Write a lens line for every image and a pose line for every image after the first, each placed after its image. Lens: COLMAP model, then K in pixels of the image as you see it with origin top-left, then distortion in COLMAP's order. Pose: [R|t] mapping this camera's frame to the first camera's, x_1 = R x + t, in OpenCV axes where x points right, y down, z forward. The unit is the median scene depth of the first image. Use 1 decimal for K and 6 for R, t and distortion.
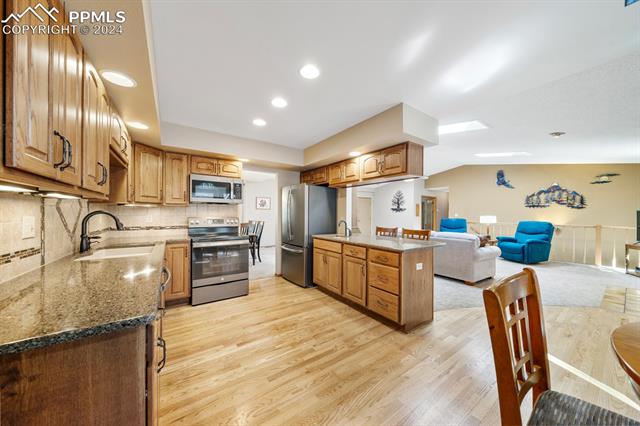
lens RADIAL K [[219.5, 0, 319.6], [0, 219.5, 214.7], [0, 0, 1]] dist [-0.008197, -0.000140]
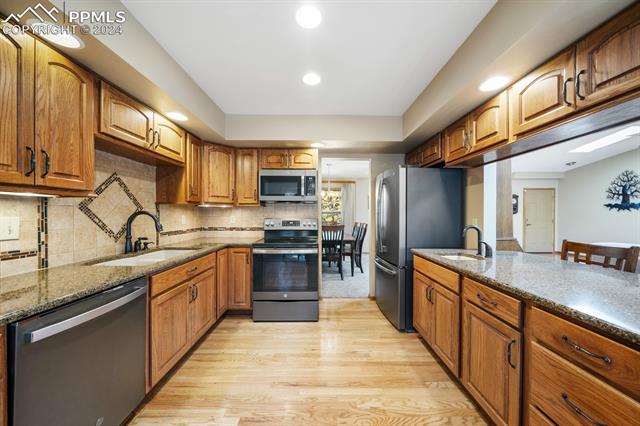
lens RADIAL K [[219.5, 0, 320.7], [0, 219.5, 215.1], [0, 0, 1]] dist [-0.008197, -0.000140]
pose [[0.826260, -0.001371, -0.563287, 0.110172], [-0.000143, 0.999996, -0.002644, 0.000807], [0.563289, 0.002265, 0.826257, 0.388458]]
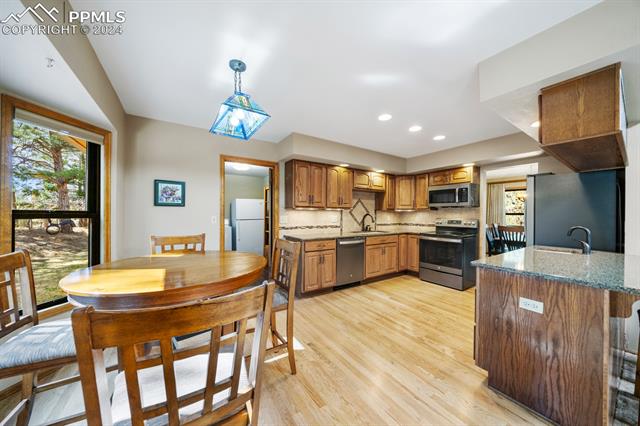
lens RADIAL K [[219.5, 0, 318.1], [0, 219.5, 215.4], [0, 0, 1]] dist [-0.008197, -0.000140]
pose [[-0.037850, -0.001413, -0.999282, 0.786576], [-0.009615, 0.999953, -0.001050, 0.002671], [0.999237, 0.009568, -0.037862, 0.339071]]
